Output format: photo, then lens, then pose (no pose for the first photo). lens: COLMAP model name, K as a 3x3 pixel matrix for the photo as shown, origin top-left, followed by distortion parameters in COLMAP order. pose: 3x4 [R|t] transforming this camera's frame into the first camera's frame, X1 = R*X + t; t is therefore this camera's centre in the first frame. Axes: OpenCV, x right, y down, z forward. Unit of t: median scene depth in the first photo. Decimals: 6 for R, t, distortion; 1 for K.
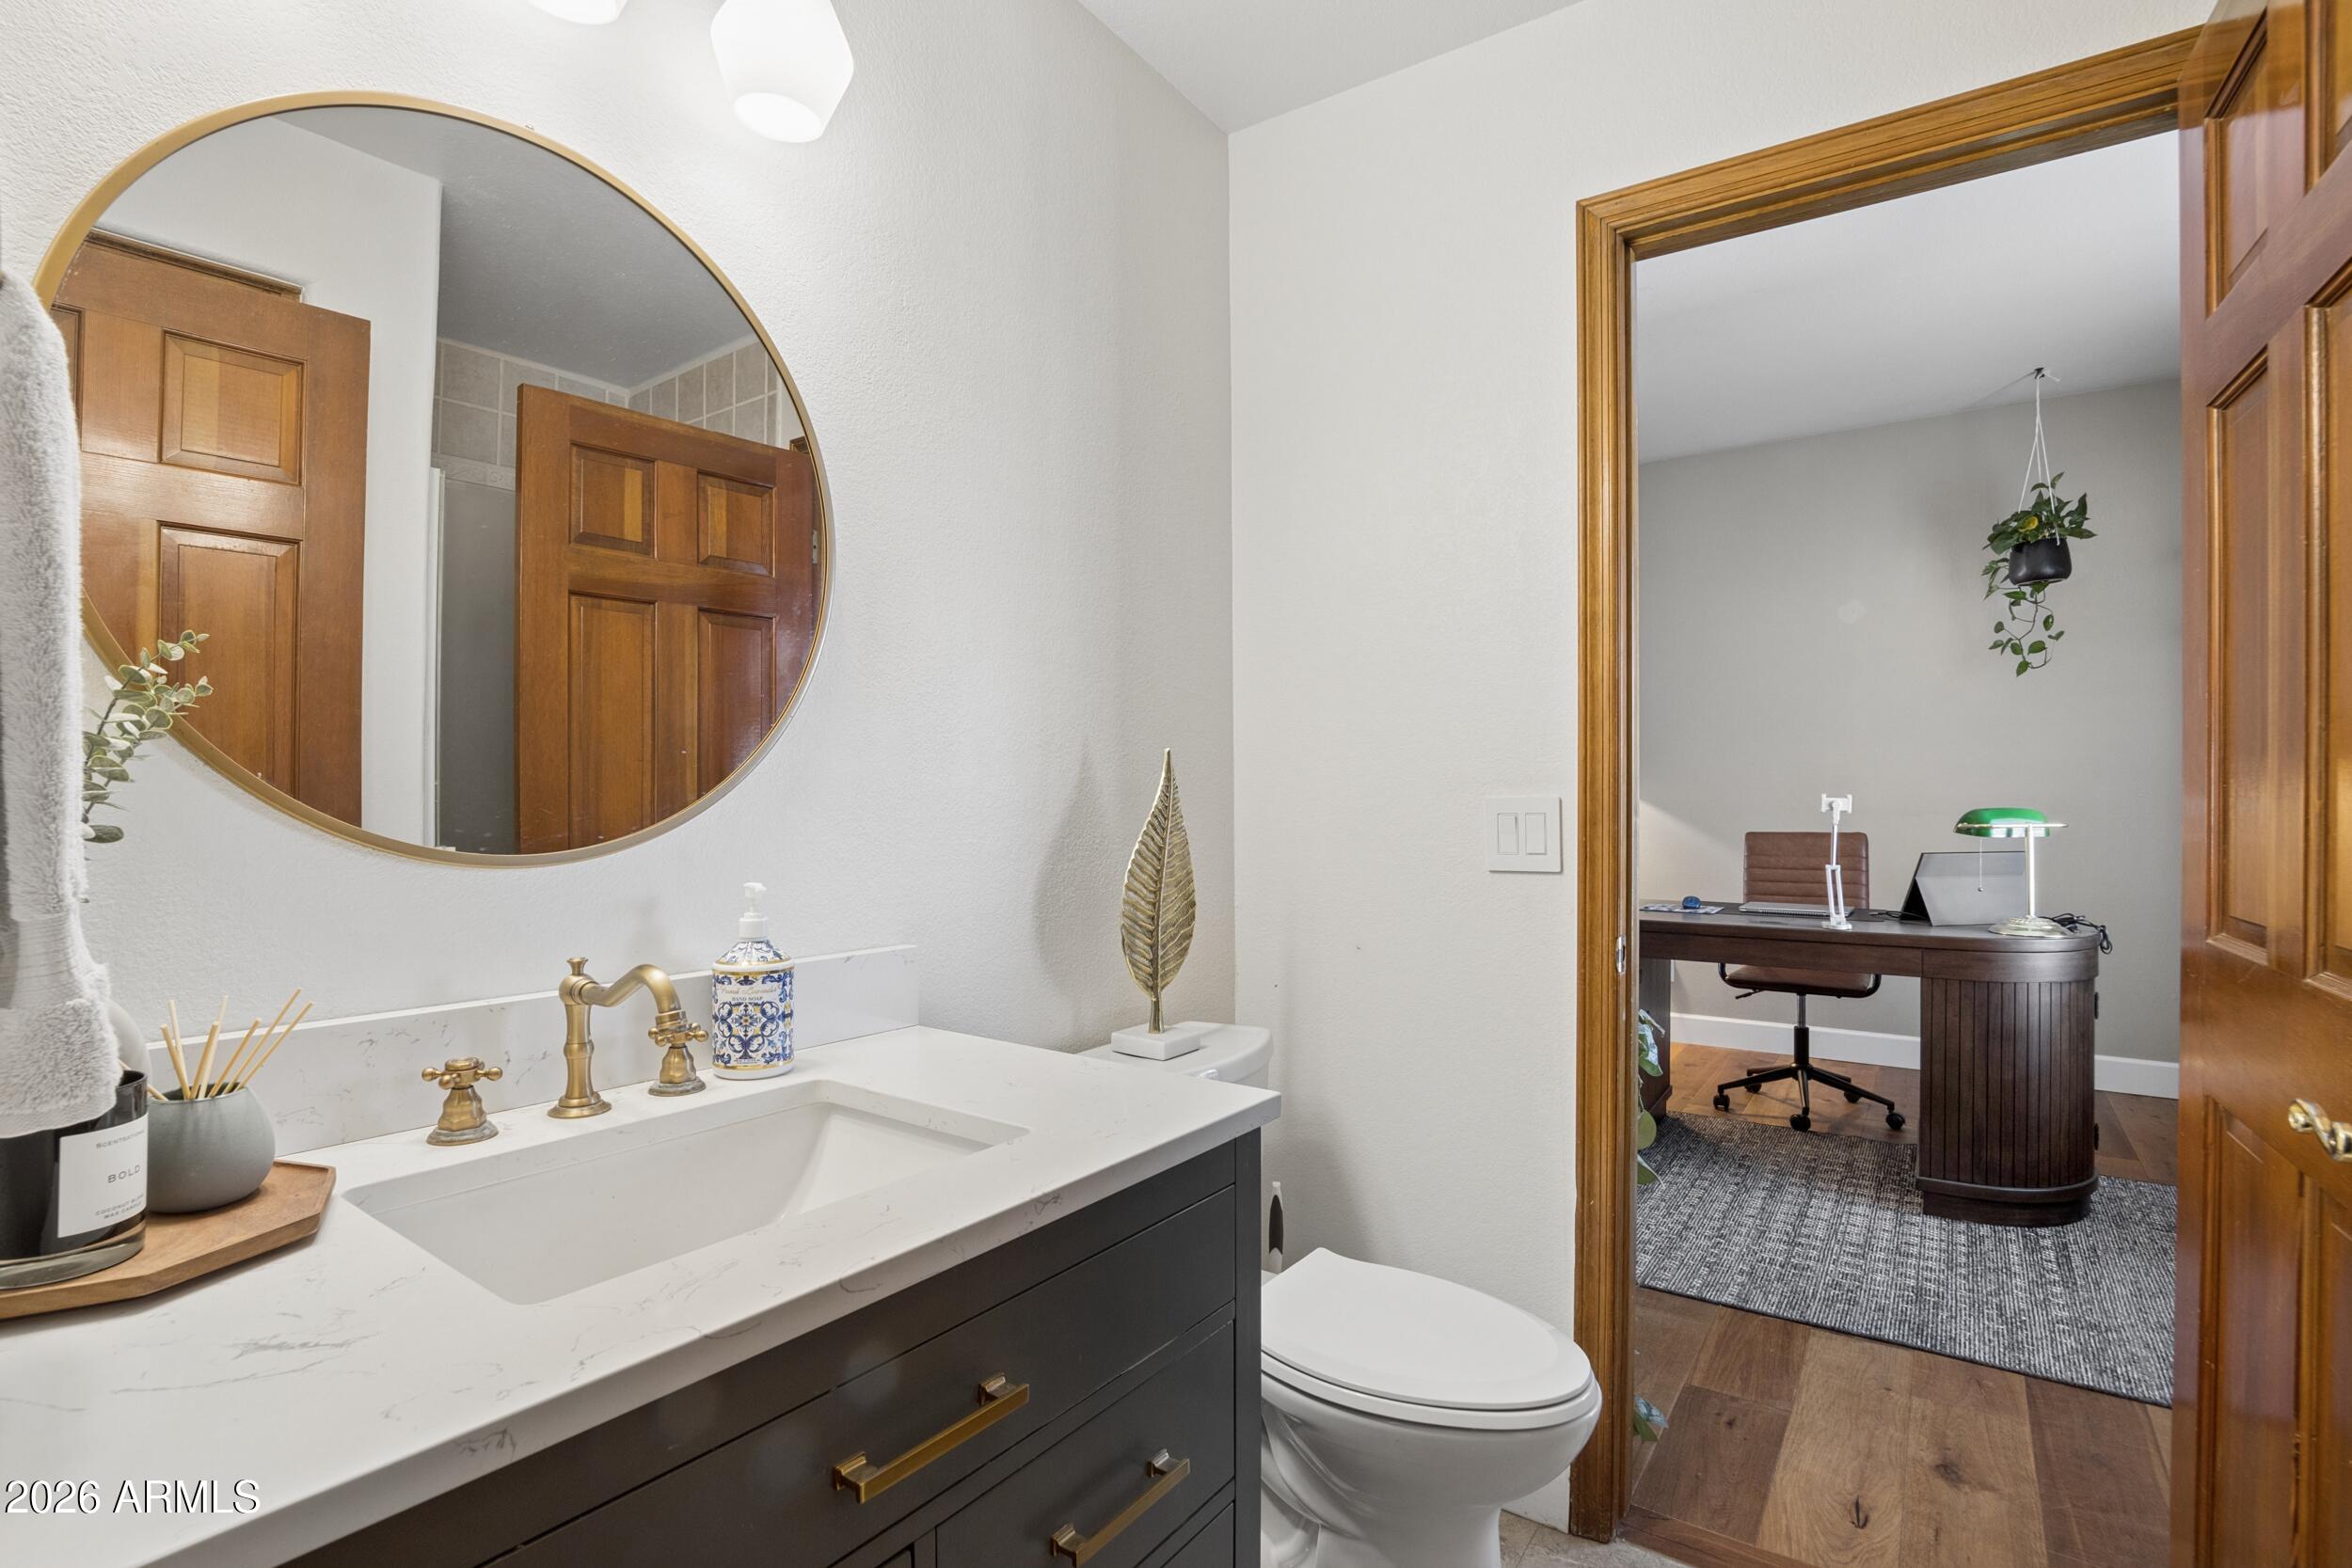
lens RADIAL K [[1115.9, 0, 1180.1], [0, 1115.9, 788.9], [0, 0, 1]] dist [-0.040896, 0.008857]
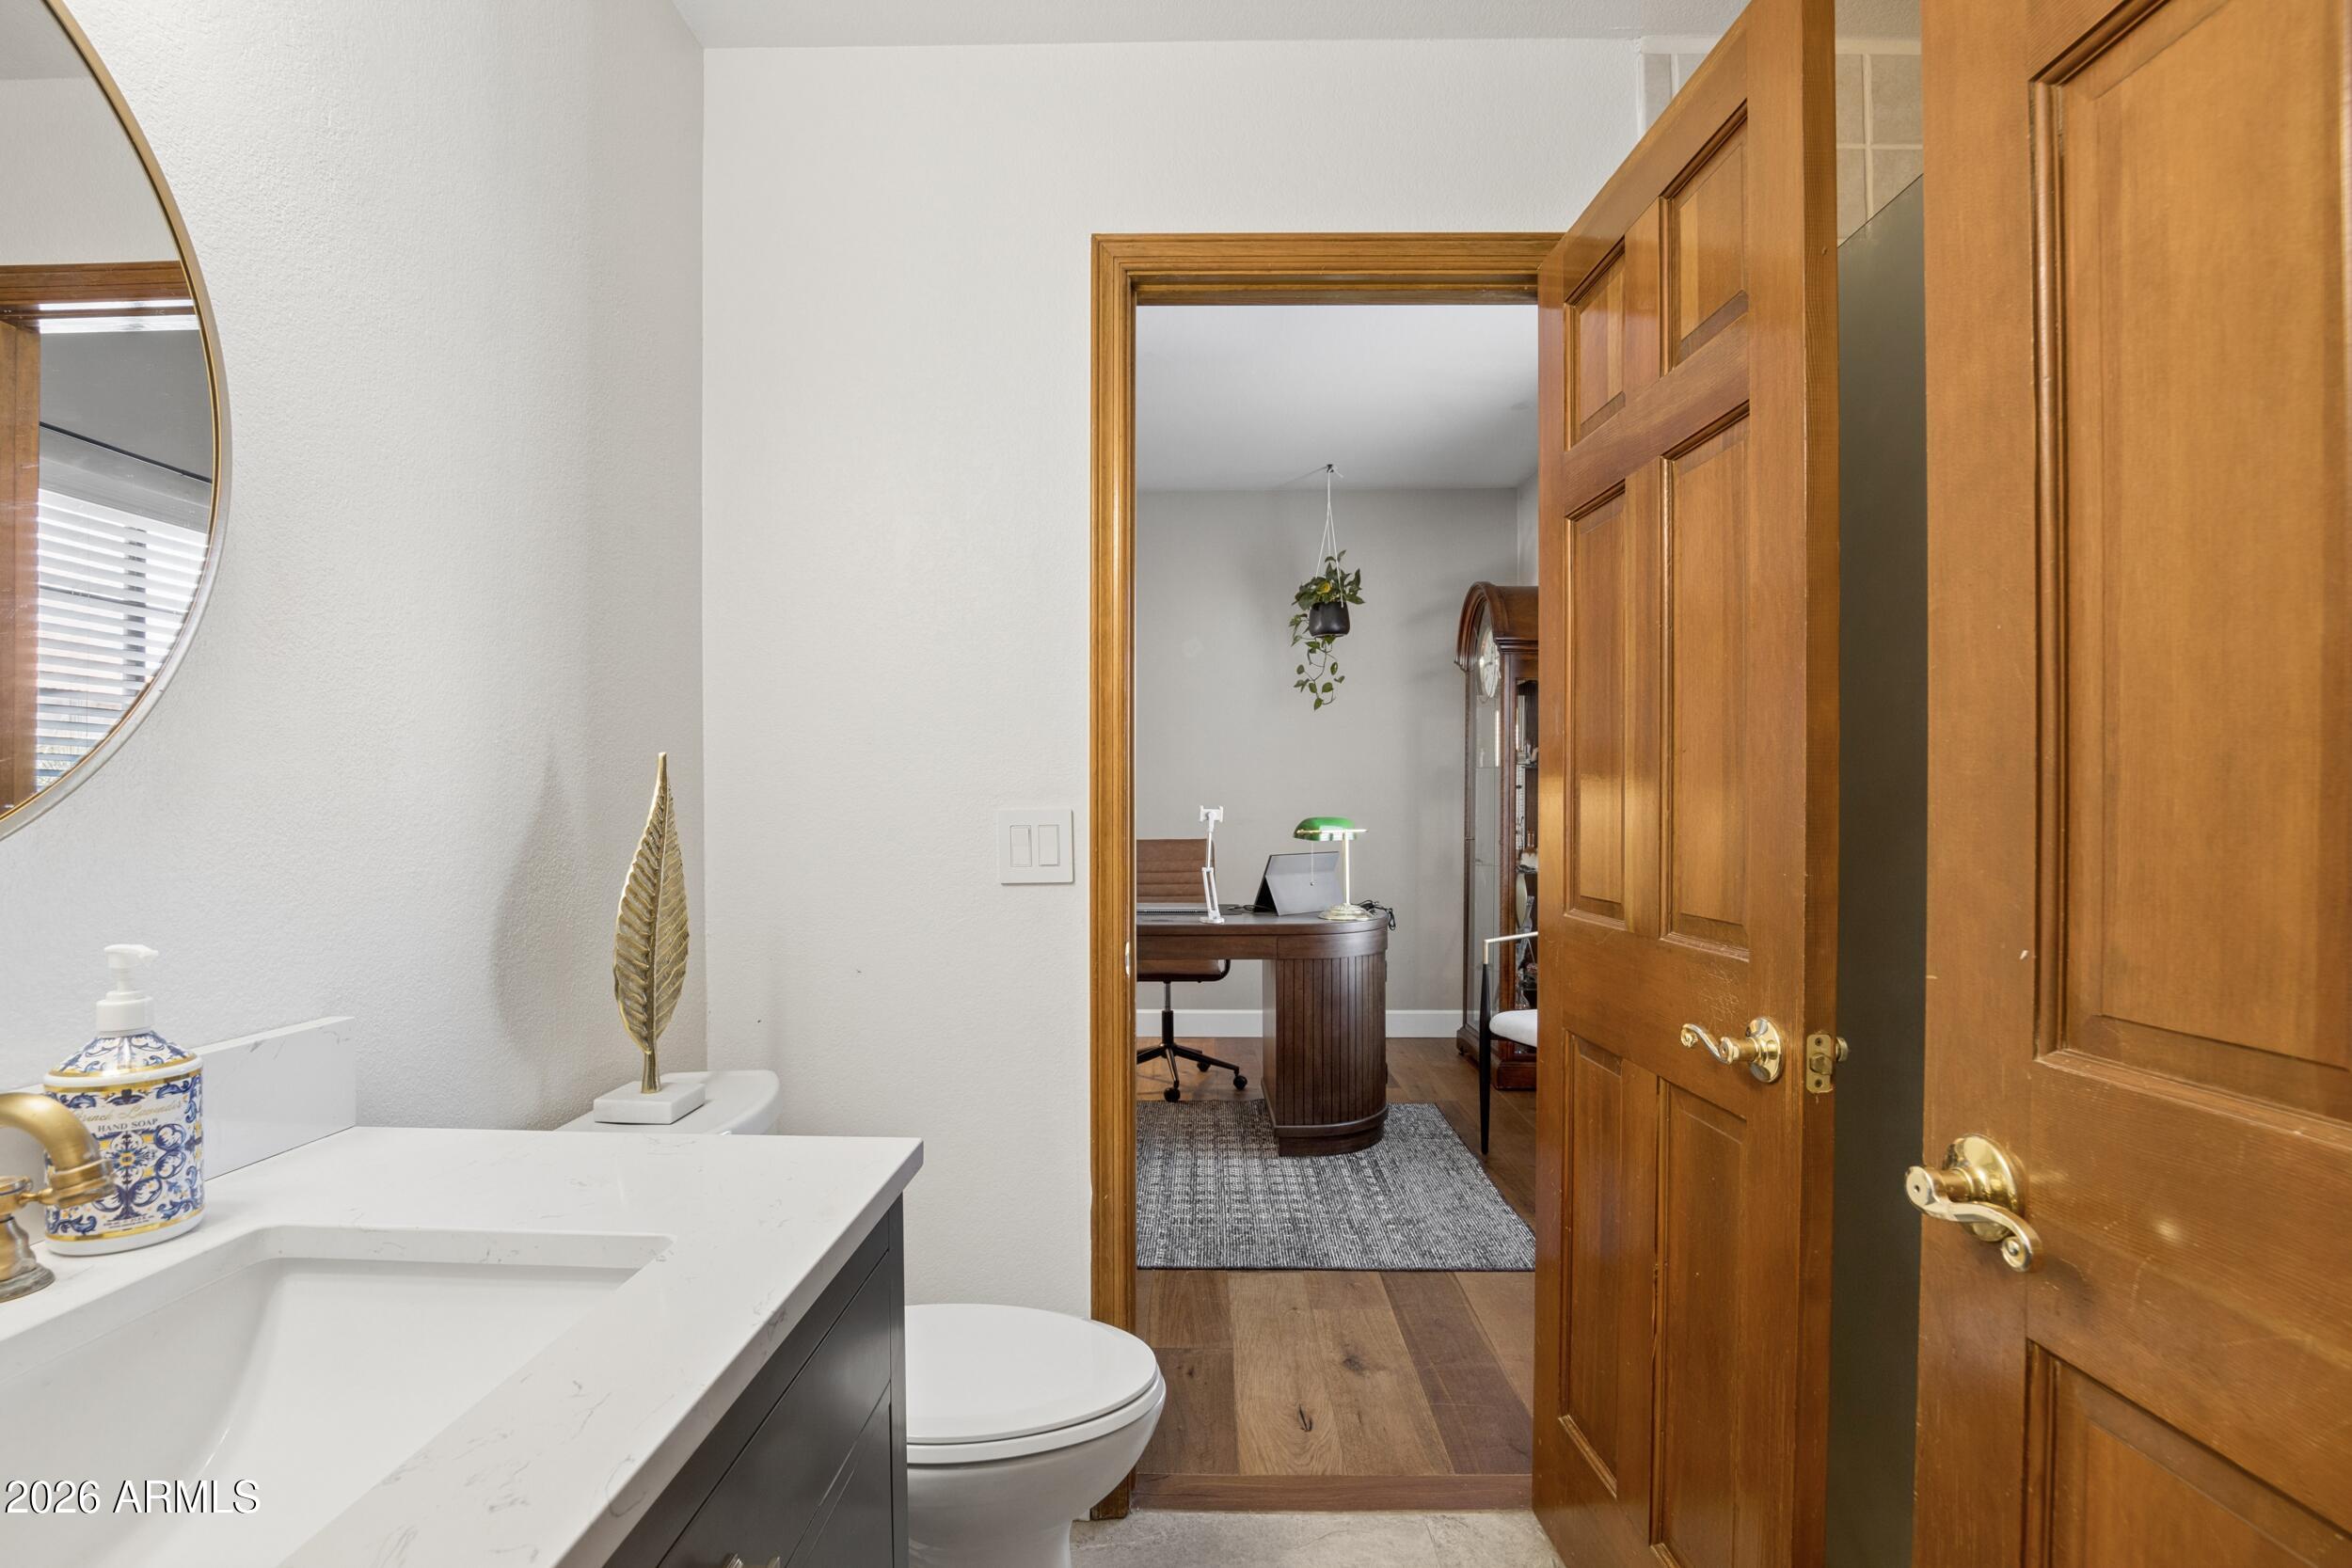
lens RADIAL K [[1115.9, 0, 1167.0], [0, 1115.9, 803.2], [0, 0, 1]] dist [-0.040896, 0.008857]
pose [[0.828887, 0.000703, 0.559415, -0.164199], [-0.002178, 0.999996, 0.001970, -0.000320], [-0.559411, -0.002852, 0.828885, 0.096557]]
